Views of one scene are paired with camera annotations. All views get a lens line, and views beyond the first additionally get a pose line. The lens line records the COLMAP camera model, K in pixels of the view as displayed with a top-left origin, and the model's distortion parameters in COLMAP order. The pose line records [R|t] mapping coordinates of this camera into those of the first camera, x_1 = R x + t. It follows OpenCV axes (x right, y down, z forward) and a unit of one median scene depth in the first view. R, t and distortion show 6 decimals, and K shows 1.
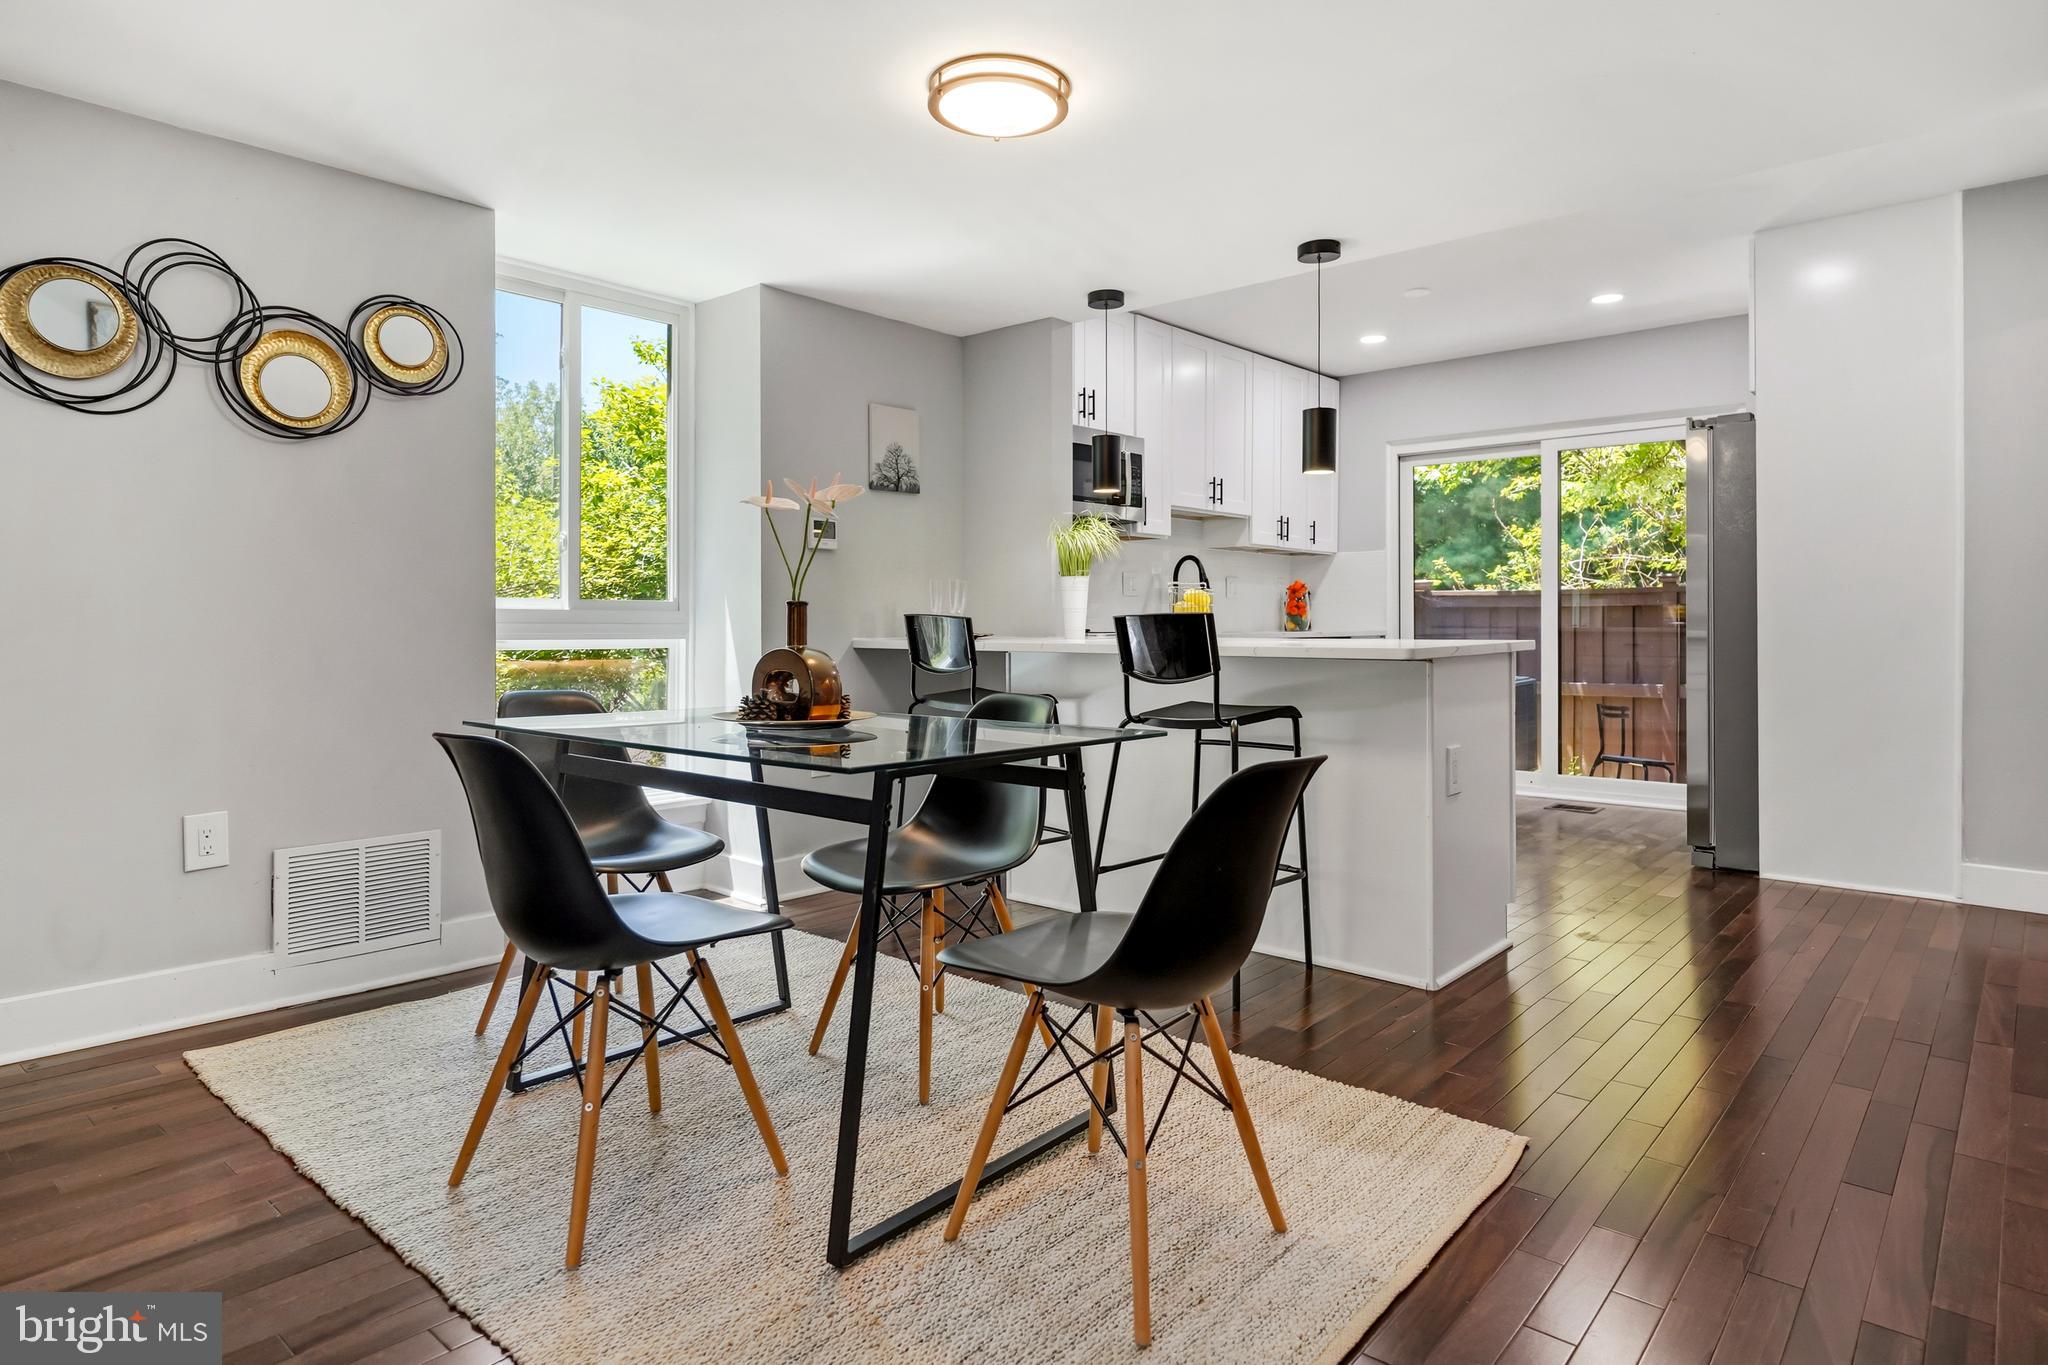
lens RADIAL K [[1152.1, 0, 1020.0], [0, 1152.1, 624.6], [0, 0, 1]] dist [0.005437, 0.001015]
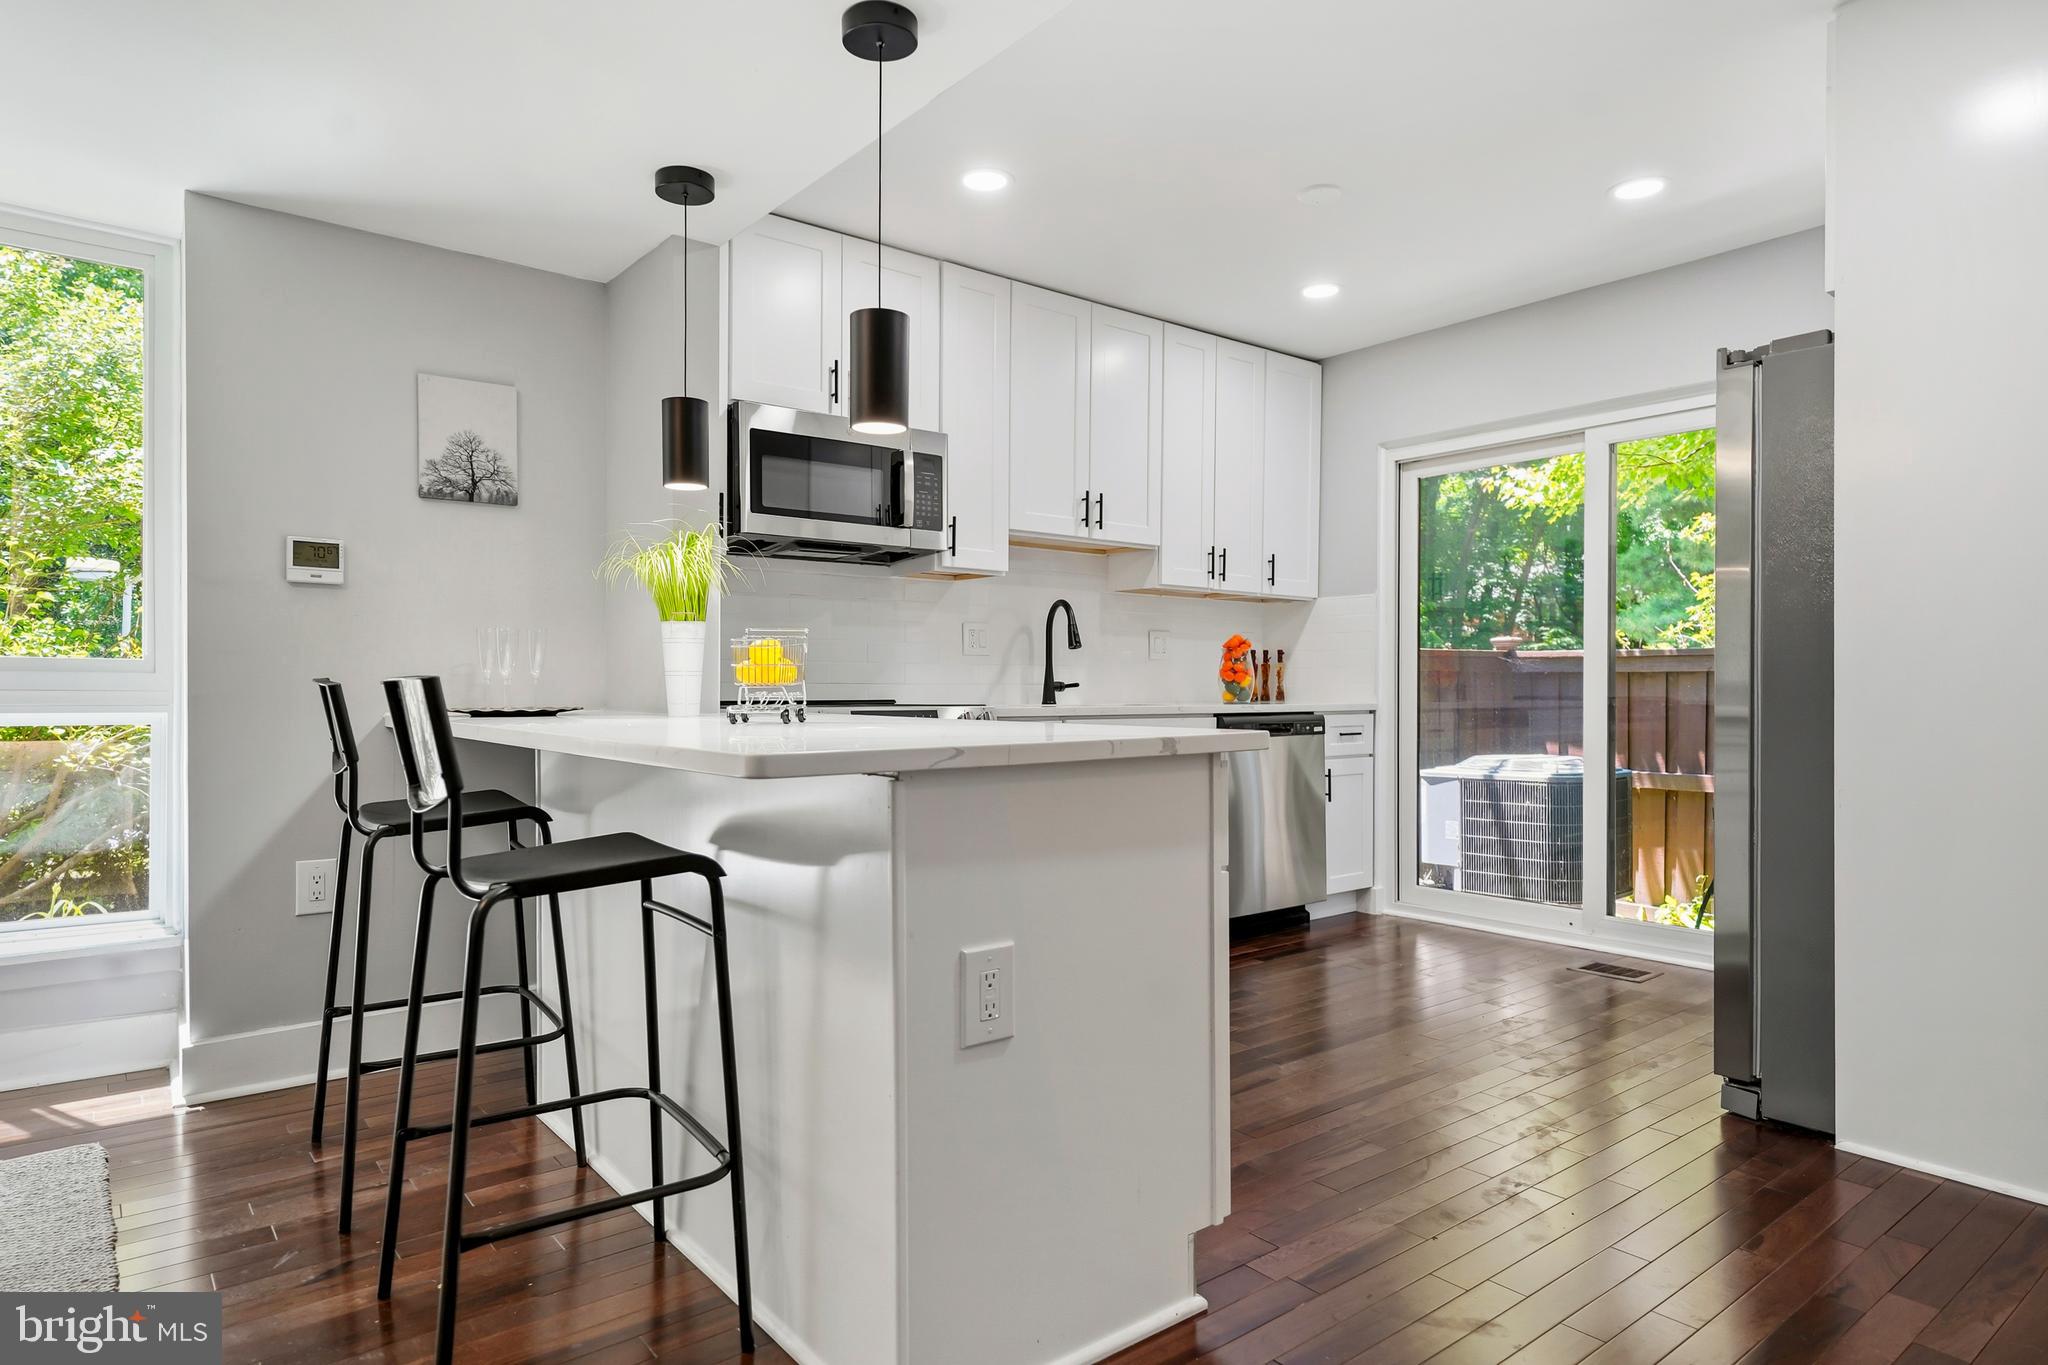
lens RADIAL K [[1152.1, 0, 1035.2], [0, 1152.1, 689.3], [0, 0, 1]] dist [0.005437, 0.001015]
pose [[0.984626, 0.004558, -0.174614, 0.275945], [-0.004825, 0.999988, -0.001100, -0.002215], [0.174607, 0.001925, 0.984636, 0.292256]]
